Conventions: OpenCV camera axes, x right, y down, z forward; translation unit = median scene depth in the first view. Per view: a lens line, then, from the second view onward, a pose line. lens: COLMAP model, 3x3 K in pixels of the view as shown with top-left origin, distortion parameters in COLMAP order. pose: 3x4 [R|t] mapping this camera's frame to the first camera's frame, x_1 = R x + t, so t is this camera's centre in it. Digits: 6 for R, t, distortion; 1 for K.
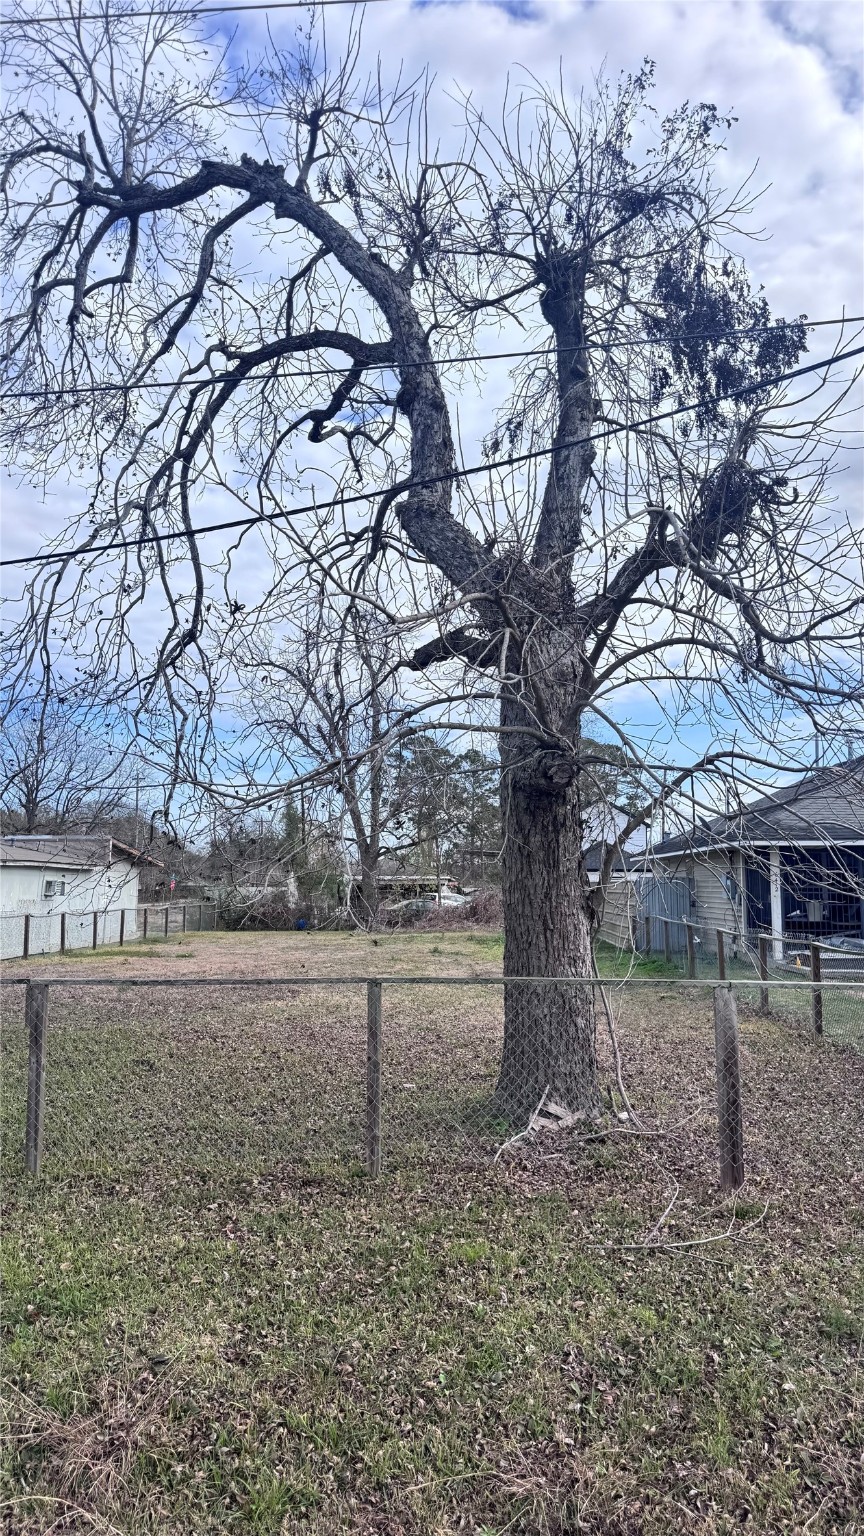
lens RADIAL K [[1058.6, 0, 410.8], [0, 1058.6, 777.9], [0, 0, 1]] dist [0.102606, -0.141691]
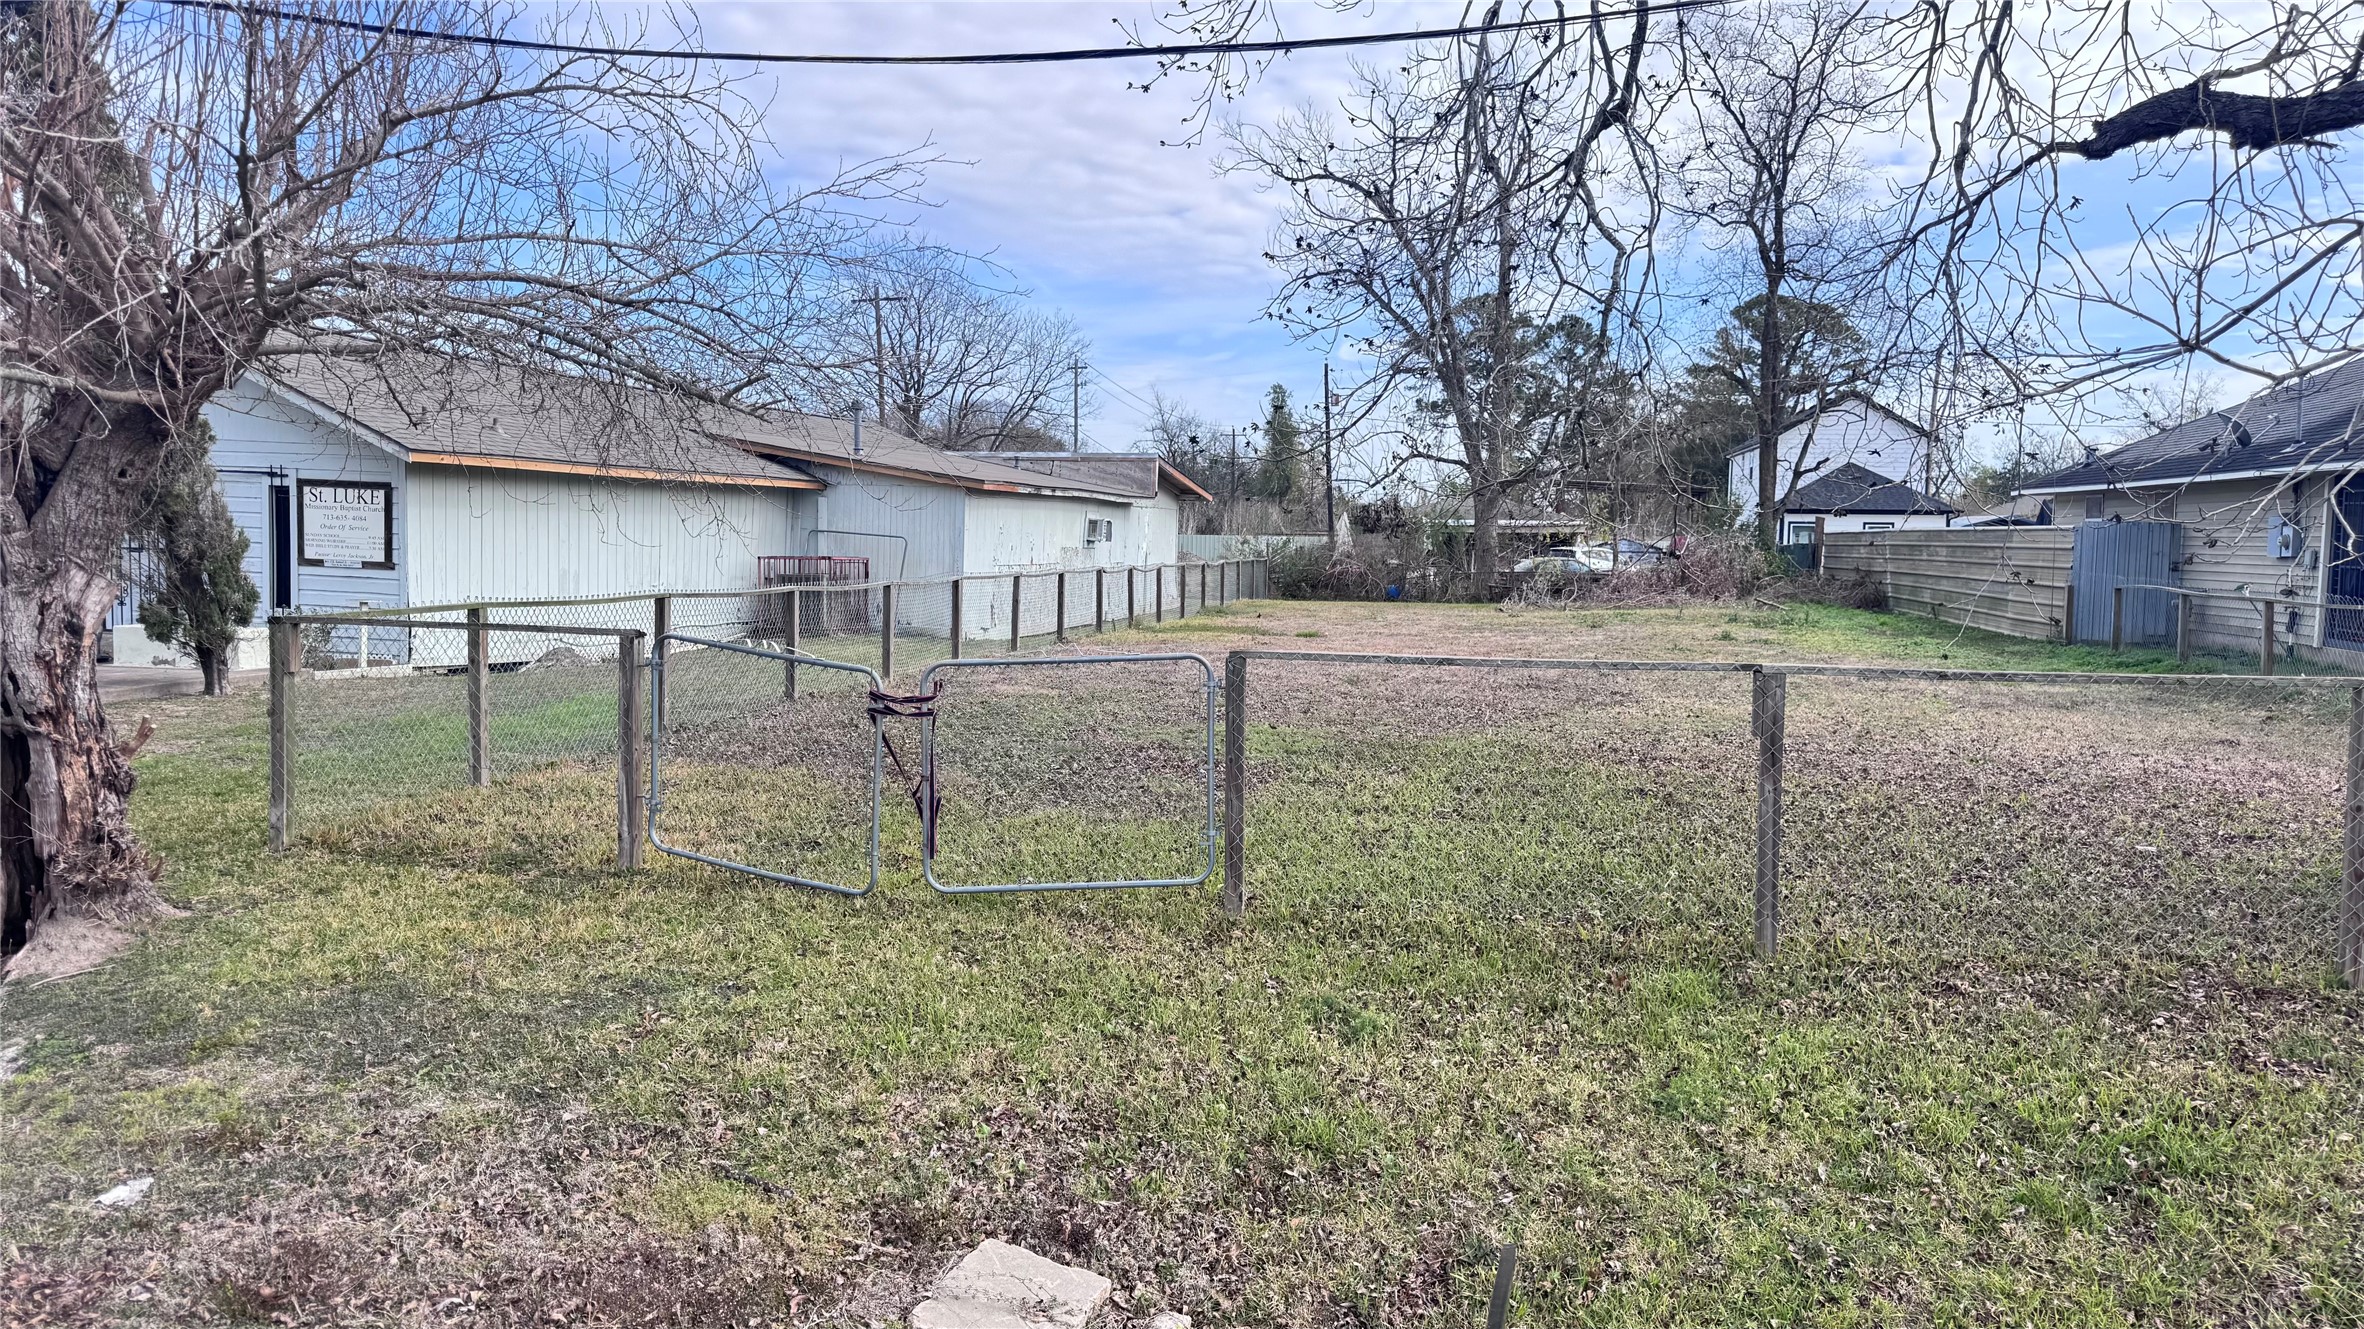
lens RADIAL K [[1629.2, 0, 1184.3], [0, 1629.2, 650.9], [0, 0, 1]] dist [0.102606, -0.141691]
pose [[0.987820, 0.022309, -0.153995, -0.330252], [0.004465, 0.985197, 0.171369, 0.006225], [0.155539, -0.169969, 0.973097, -0.003581]]
